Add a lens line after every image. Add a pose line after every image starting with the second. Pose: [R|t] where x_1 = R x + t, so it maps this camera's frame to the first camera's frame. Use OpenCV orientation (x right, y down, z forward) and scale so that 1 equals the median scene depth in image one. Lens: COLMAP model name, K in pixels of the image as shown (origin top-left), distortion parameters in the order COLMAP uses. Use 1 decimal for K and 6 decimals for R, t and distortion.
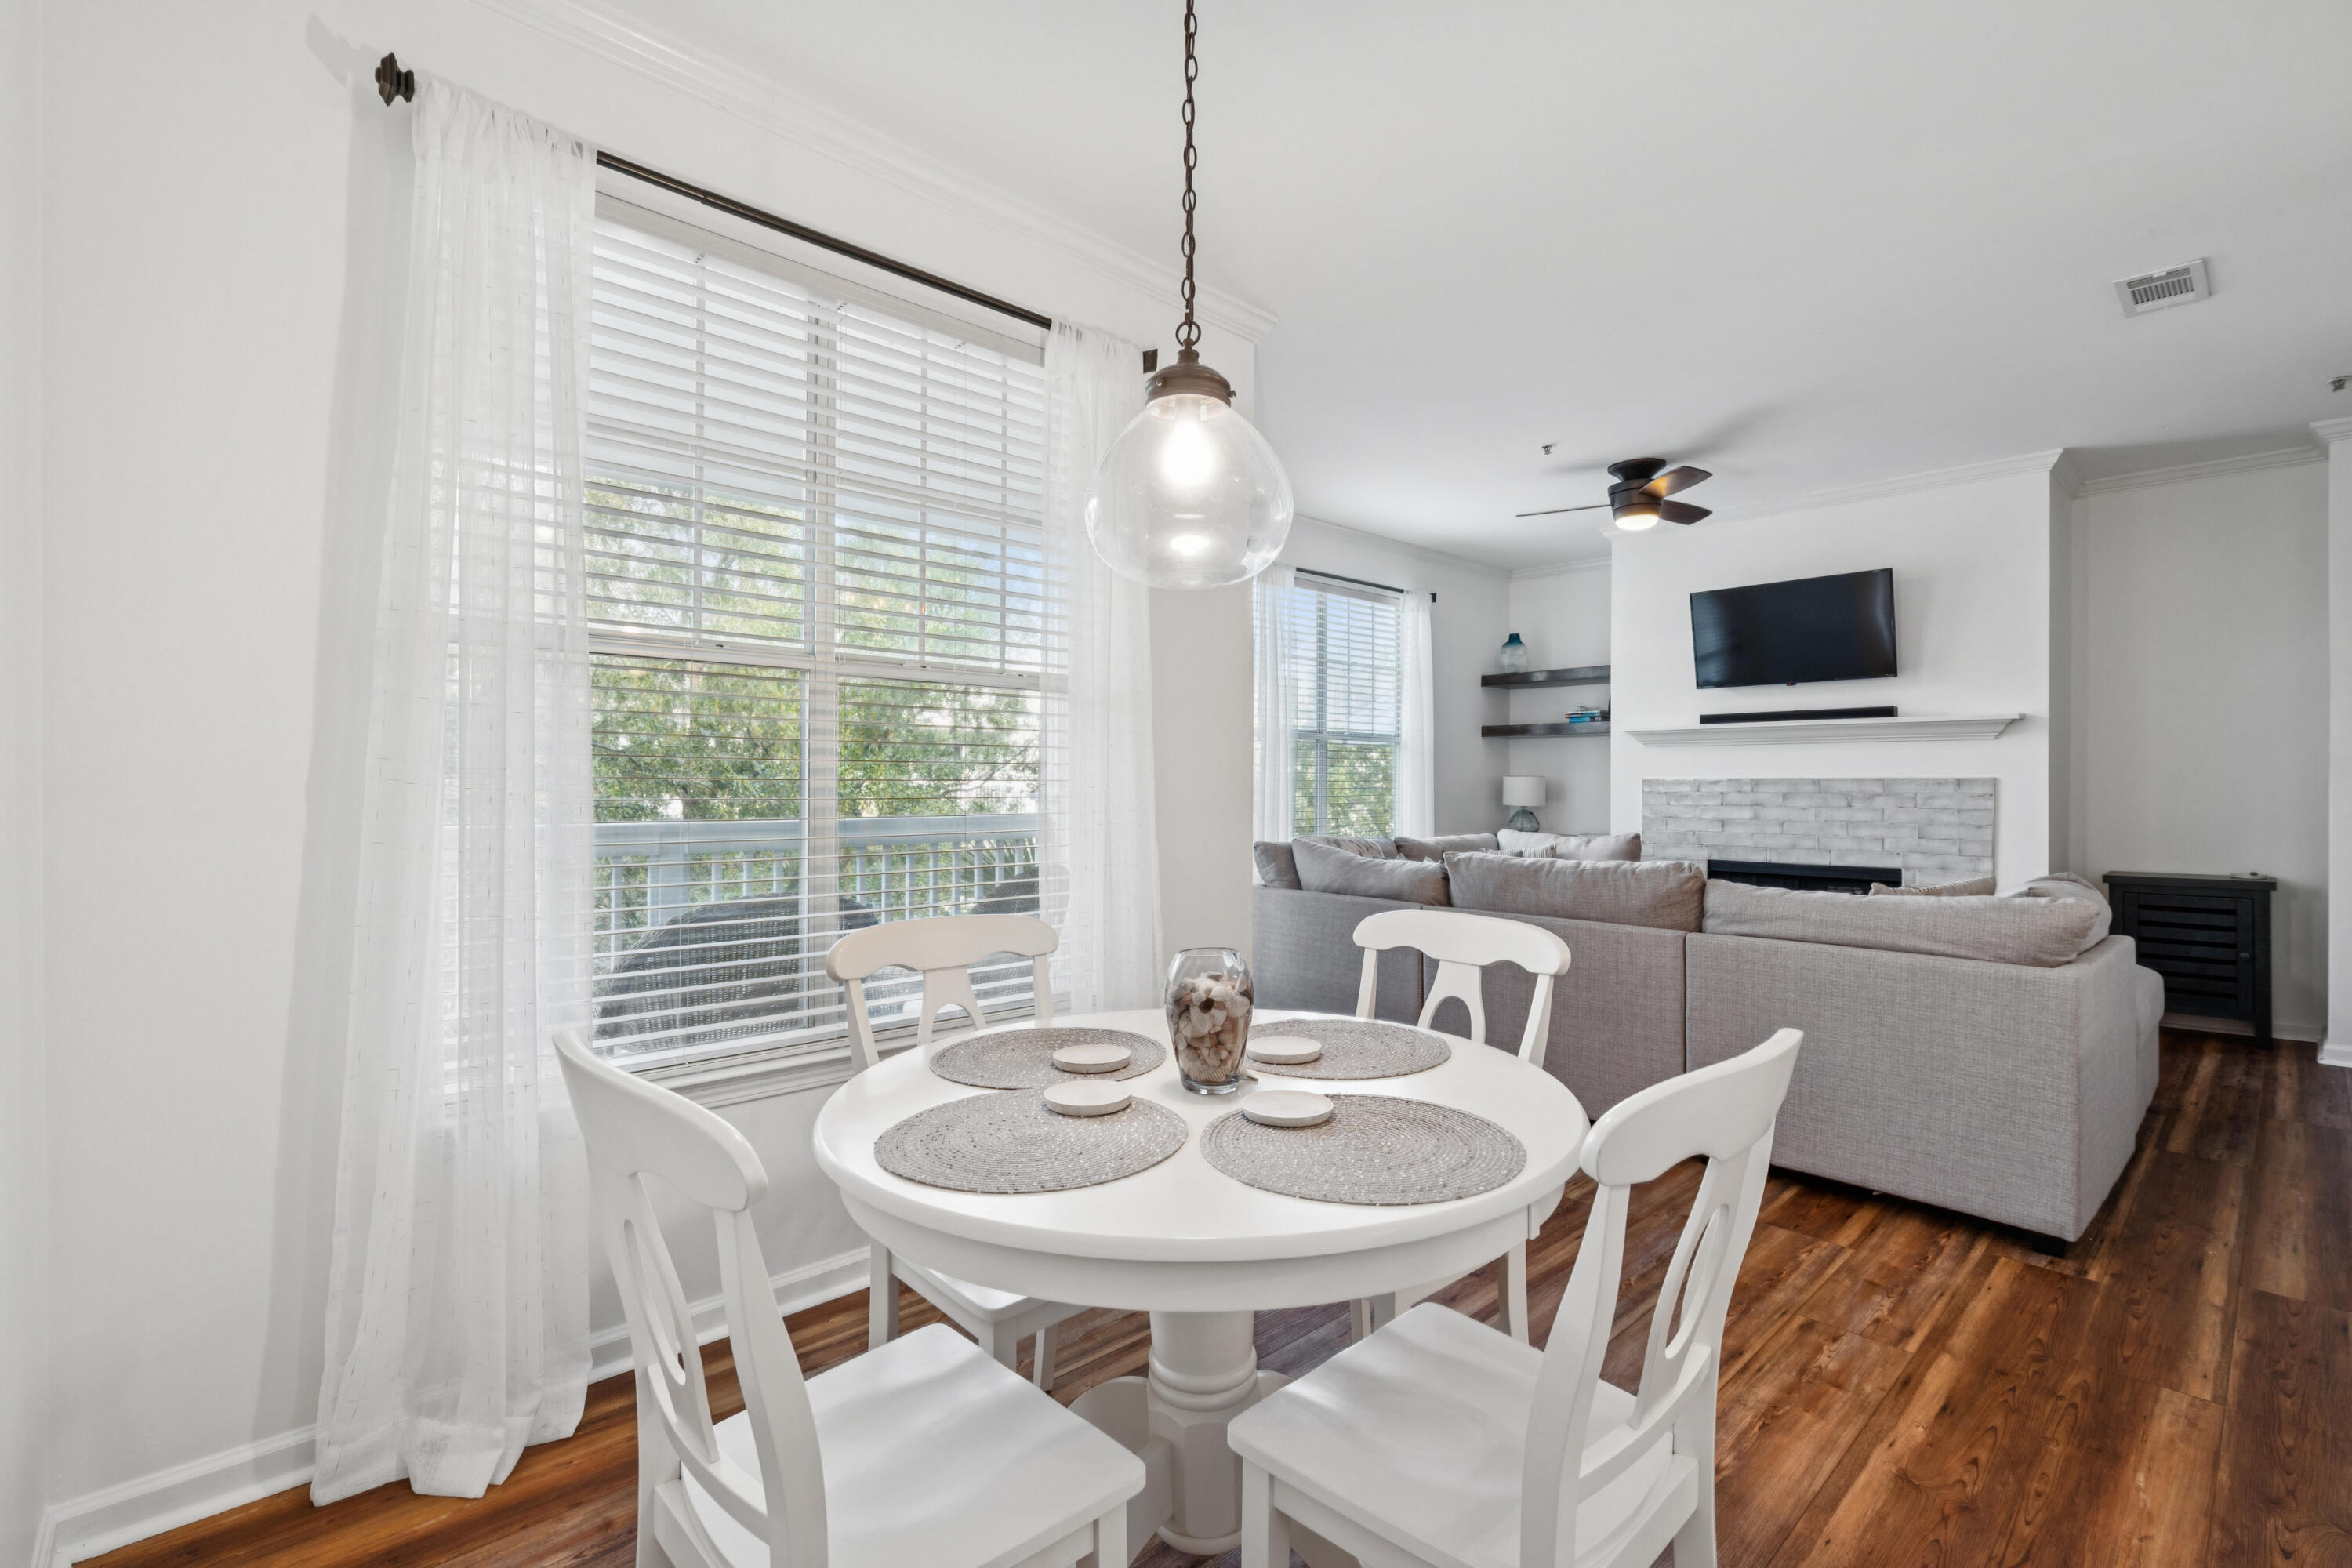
lens RADIAL K [[1063.9, 0, 1156.4], [0, 1063.9, 781.3], [0, 0, 1]] dist [-0.000009, -0.000011]
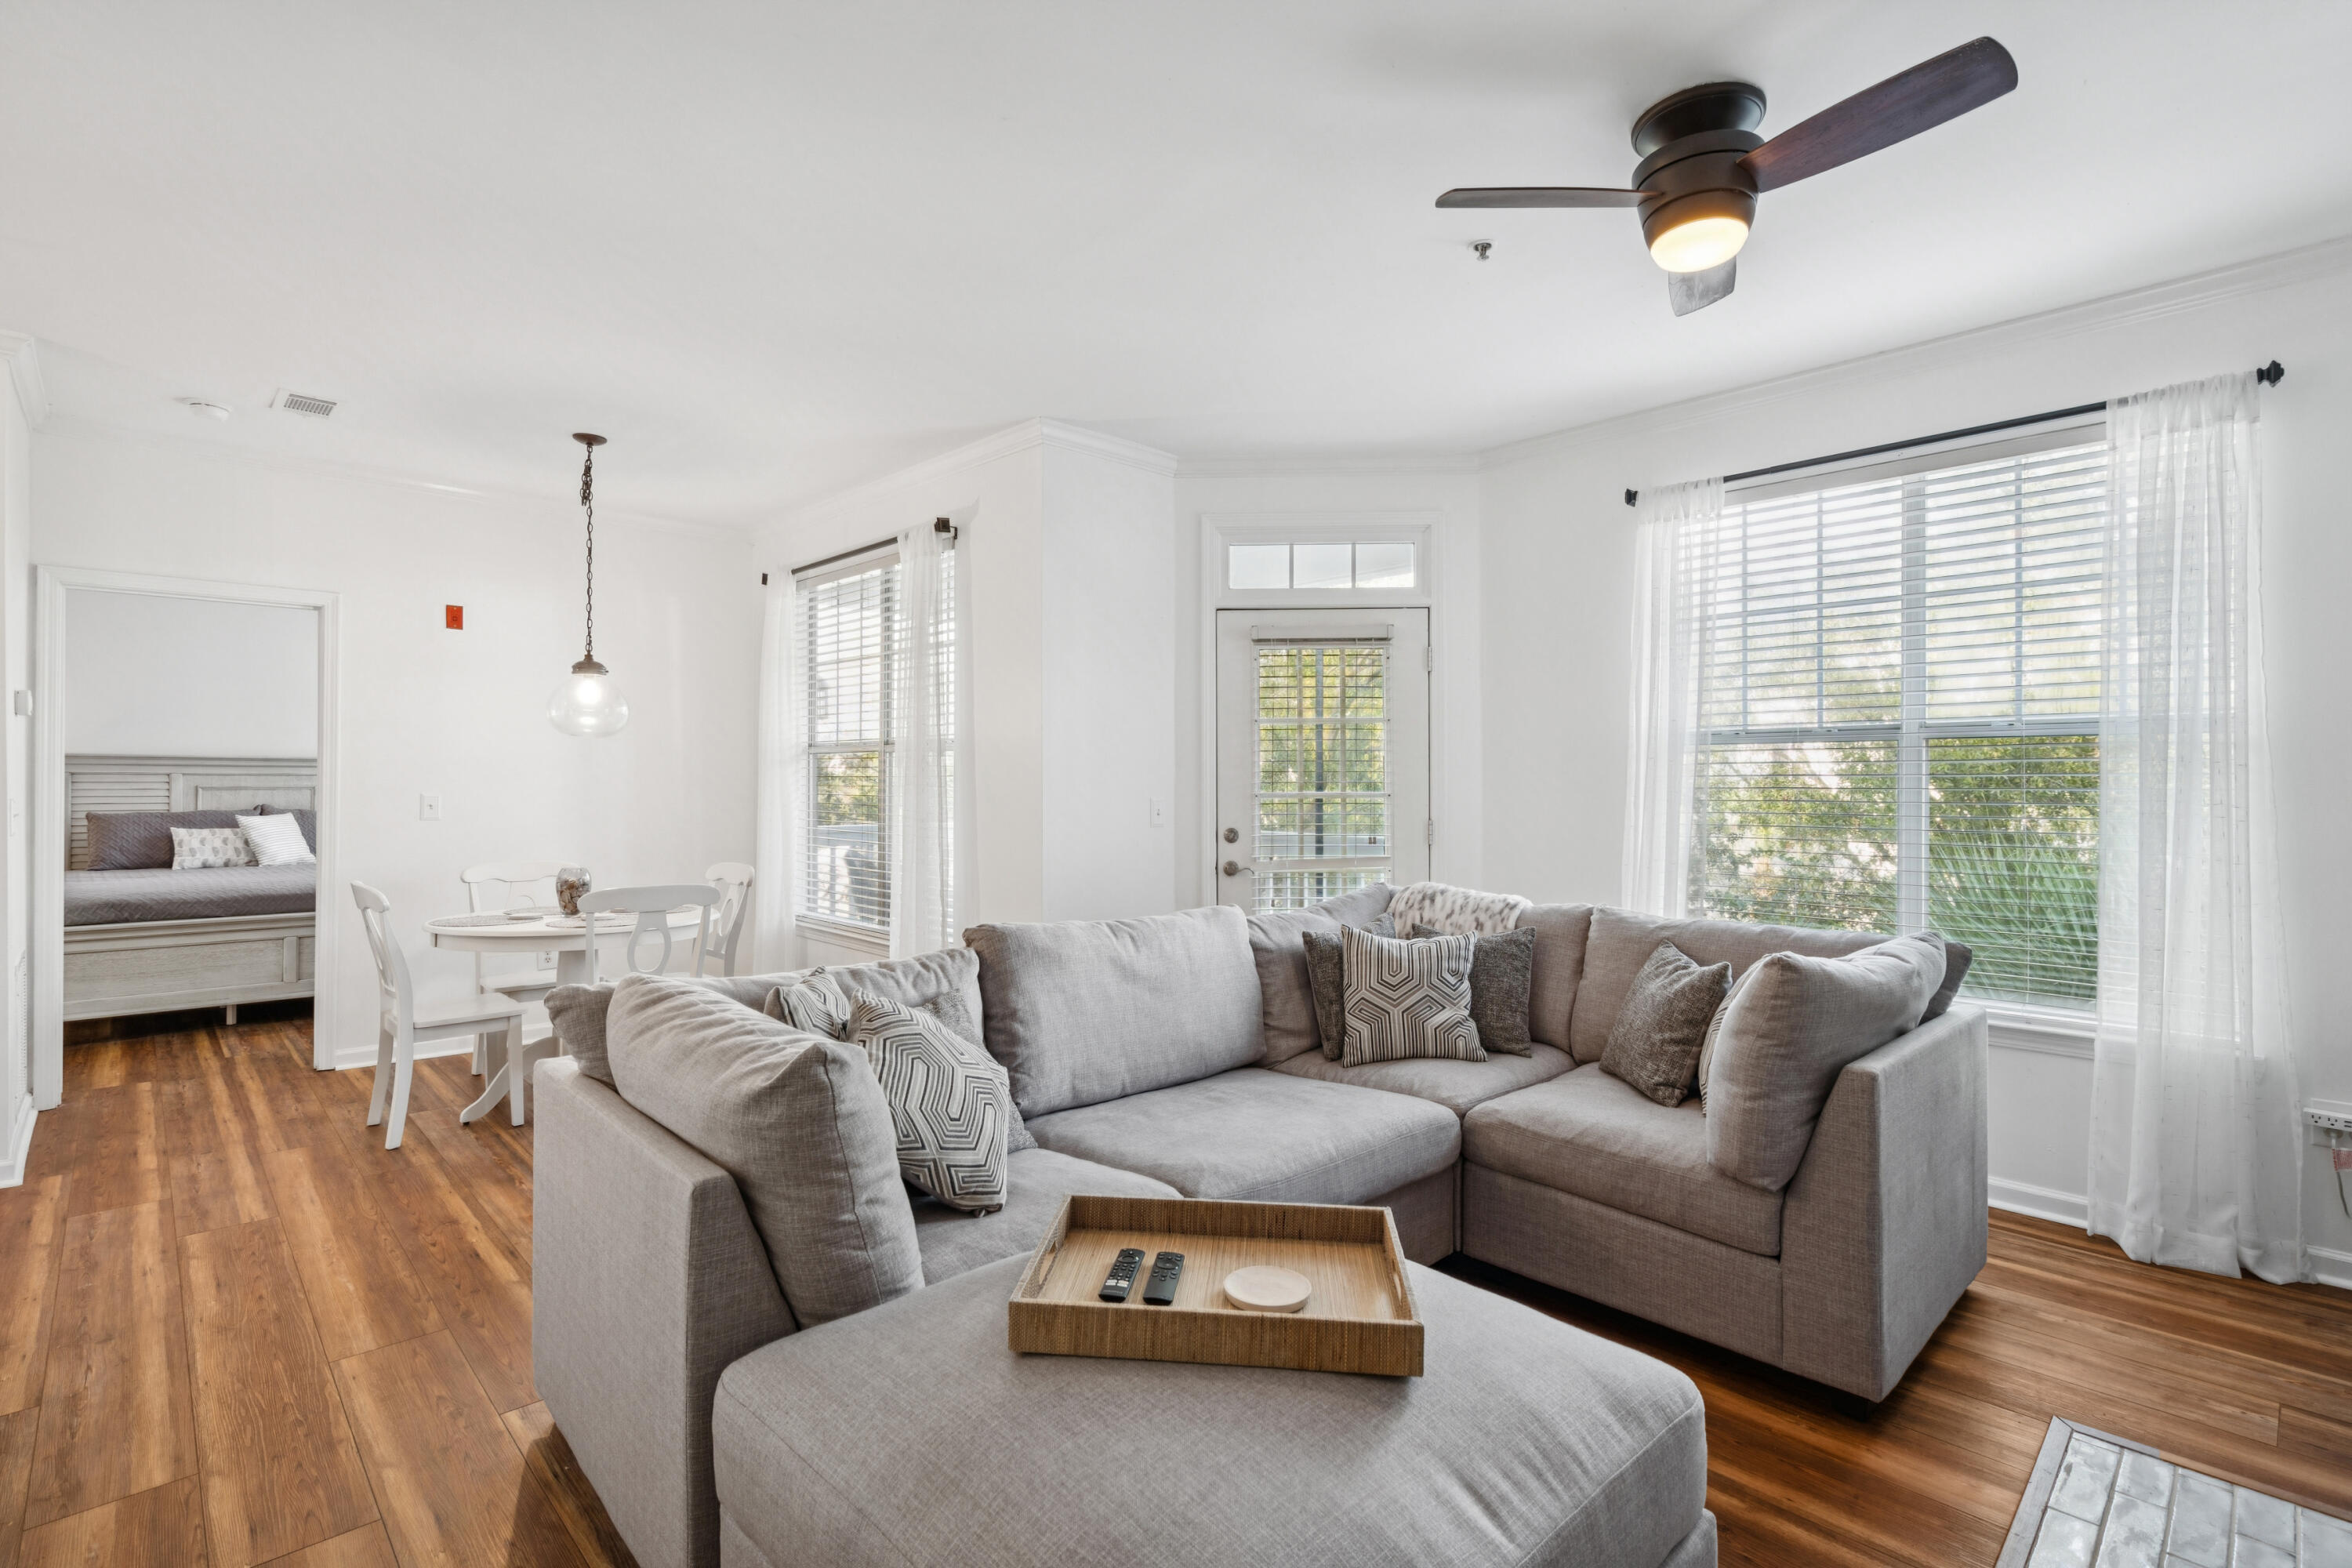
lens RADIAL K [[1063.9, 0, 1162.1], [0, 1063.9, 783.2], [0, 0, 1]] dist [-0.000009, -0.000011]
pose [[0.018815, 0.002838, -0.999819, 1.147386], [0.001429, 0.999995, 0.002865, -0.027494], [0.999822, -0.001482, 0.018811, 0.992995]]
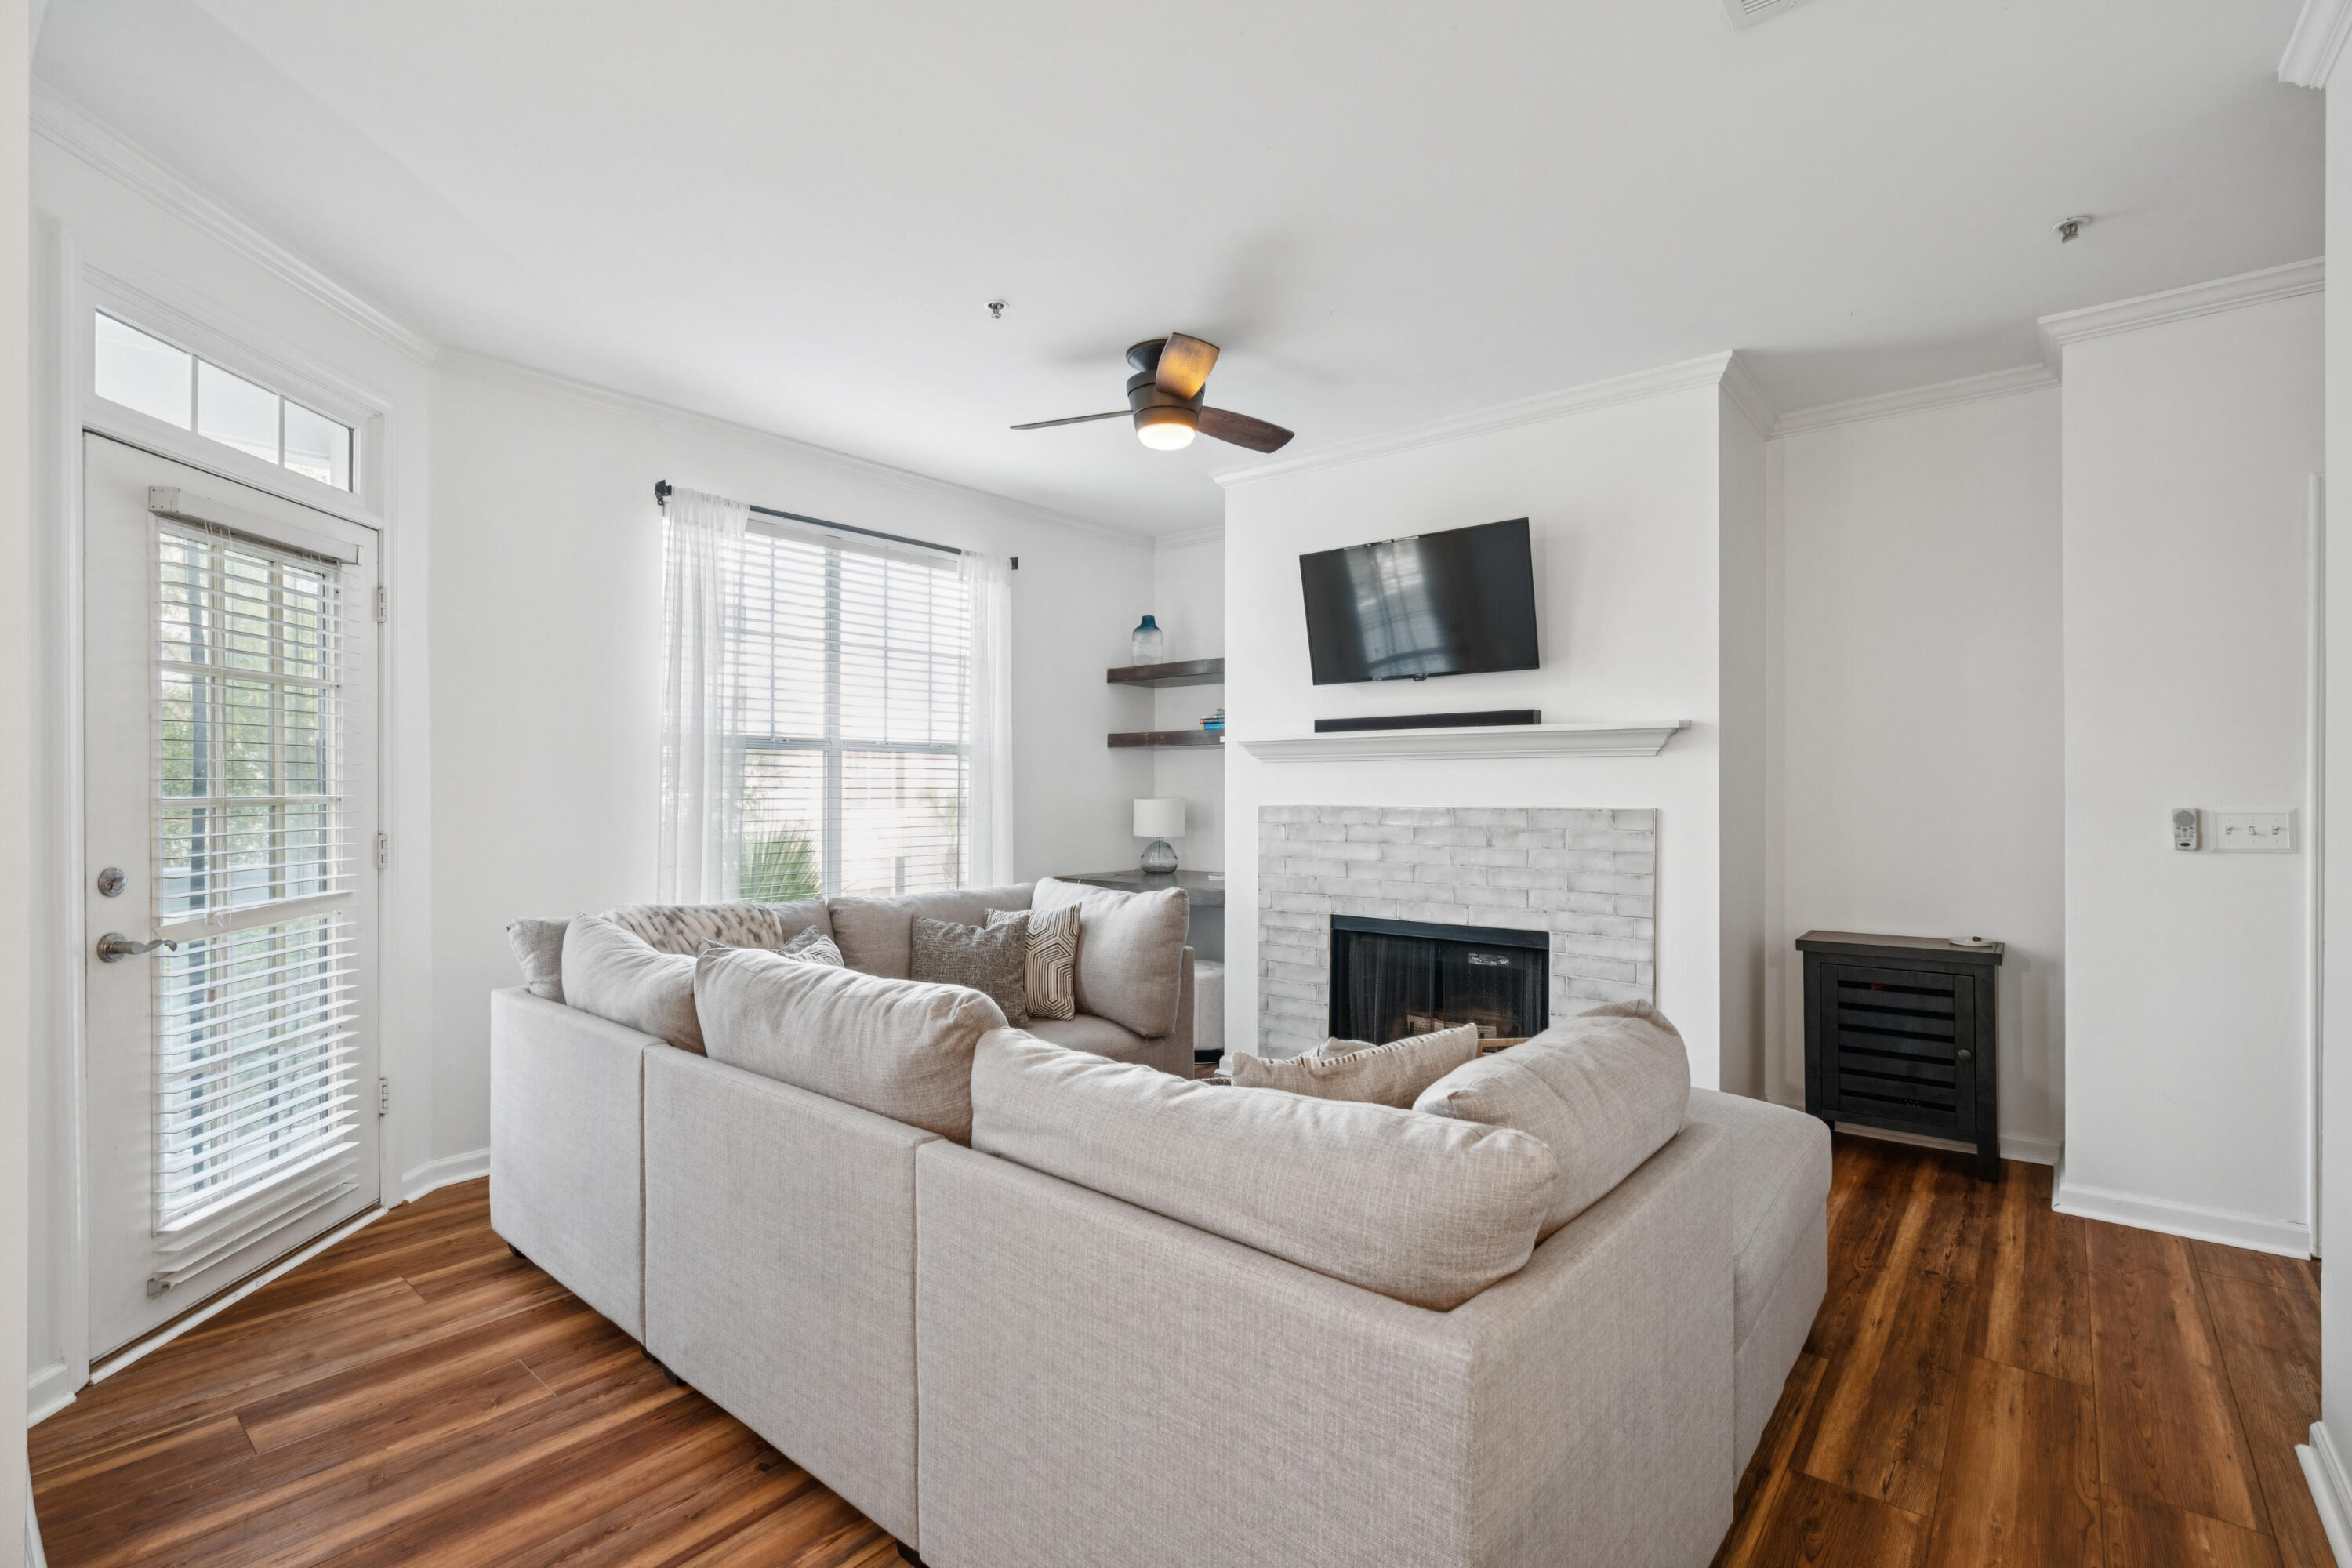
lens RADIAL K [[1063.9, 0, 1166.8], [0, 1063.9, 782.3], [0, 0, 1]] dist [-0.000009, -0.000011]
pose [[0.992449, 0.000884, 0.122656, 0.362852], [-0.000163, 0.999983, -0.005895, -0.016891], [-0.122659, 0.005831, 0.992432, 0.317249]]
